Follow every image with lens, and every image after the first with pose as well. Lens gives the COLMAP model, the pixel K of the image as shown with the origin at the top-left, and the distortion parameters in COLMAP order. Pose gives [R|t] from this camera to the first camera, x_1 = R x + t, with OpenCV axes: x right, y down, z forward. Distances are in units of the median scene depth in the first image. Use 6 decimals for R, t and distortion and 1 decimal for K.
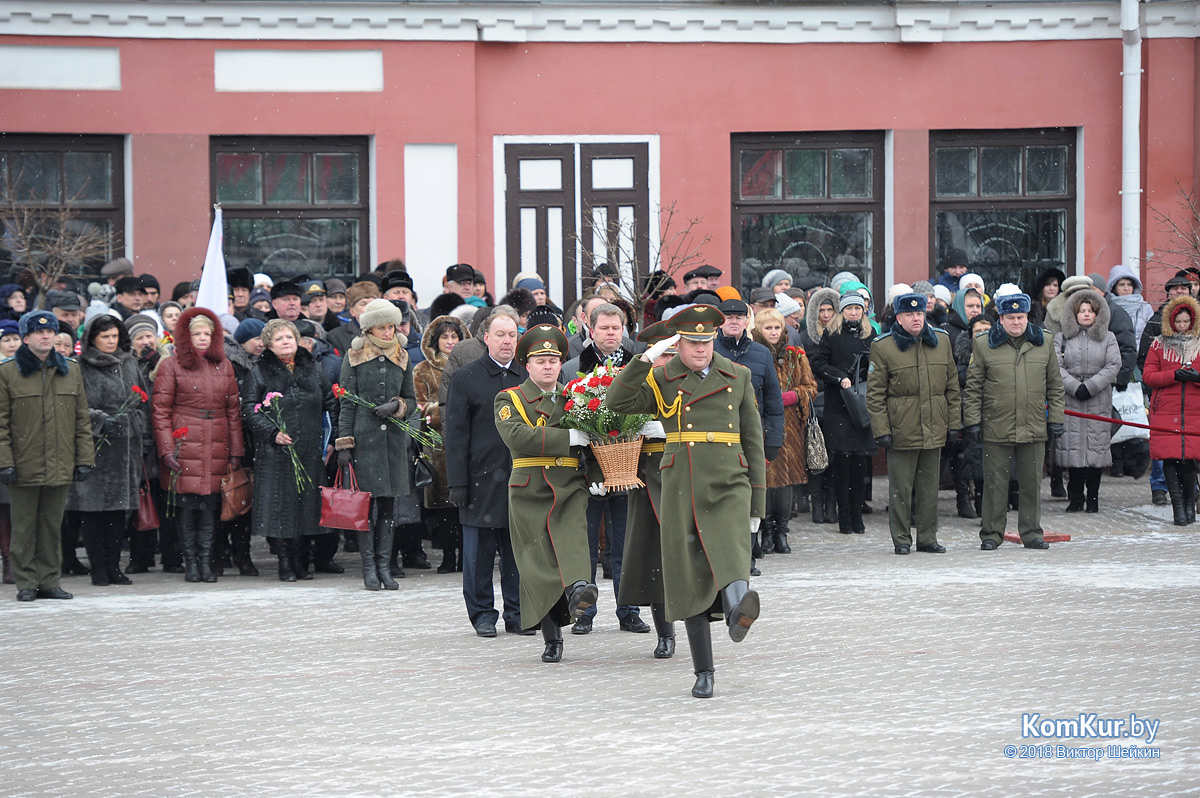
lens RADIAL K [[2185.0, 0, 600.0], [0, 2185.0, 399.0], [0, 0, 1]] dist [0.227695, -0.016205]
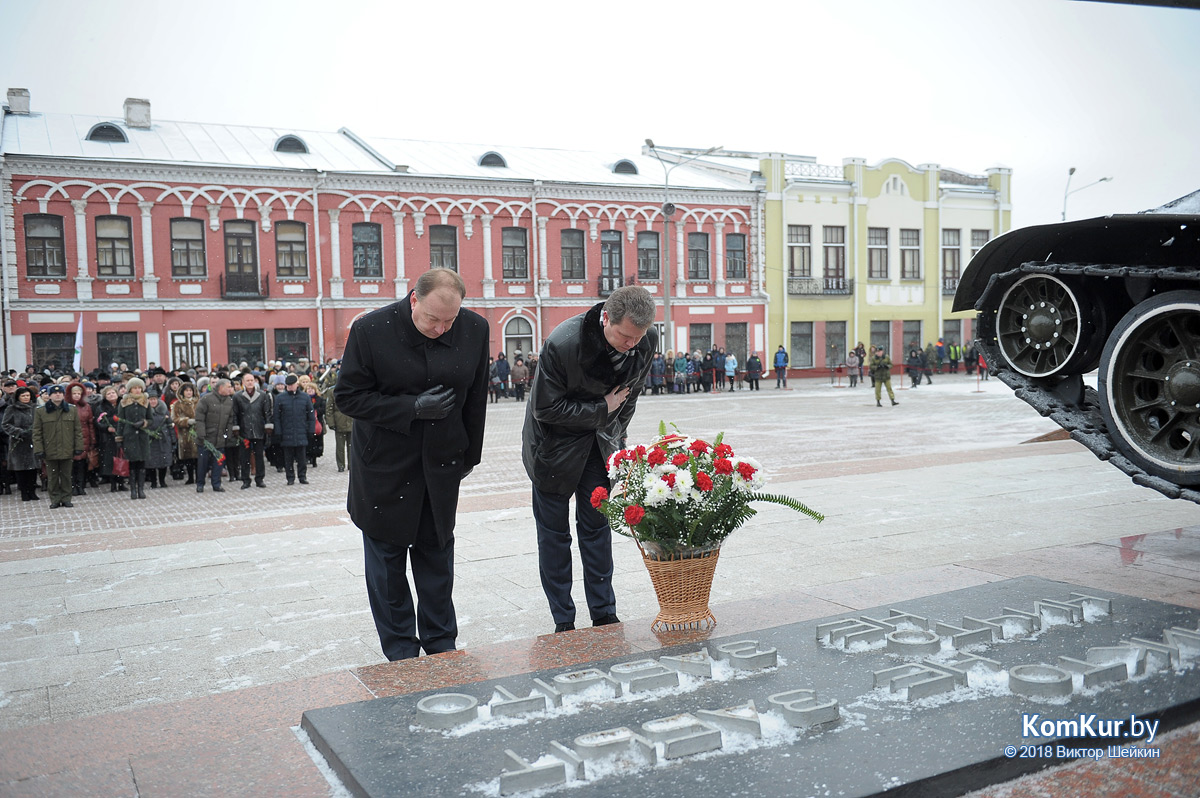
lens RADIAL K [[1087.4, 0, 600.0], [0, 1087.4, 399.0], [0, 0, 1]] dist [0.008082, 0.004711]
pose [[0.952120, -0.032333, 0.304009, 0.106104], [0.043857, 0.998552, -0.031154, 0.121245], [-0.302562, 0.042995, 0.952160, -1.318233]]
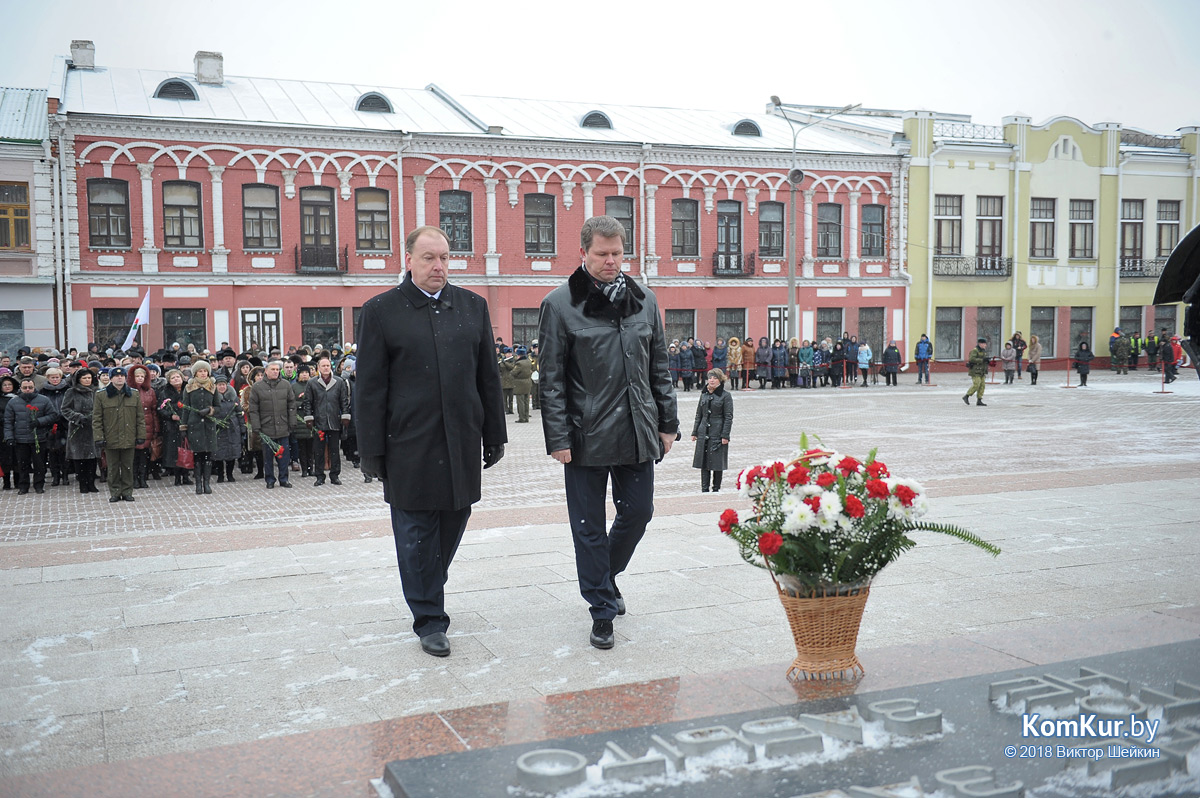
lens RADIAL K [[1224.6, 0, 600.0], [0, 1224.6, 399.0], [0, 0, 1]] dist [0.043246, 0.003007]
pose [[0.976109, -0.015310, 0.216741, 0.105126], [0.021614, 0.999409, -0.026744, 0.118767], [-0.216203, 0.030790, 0.975863, -1.311296]]
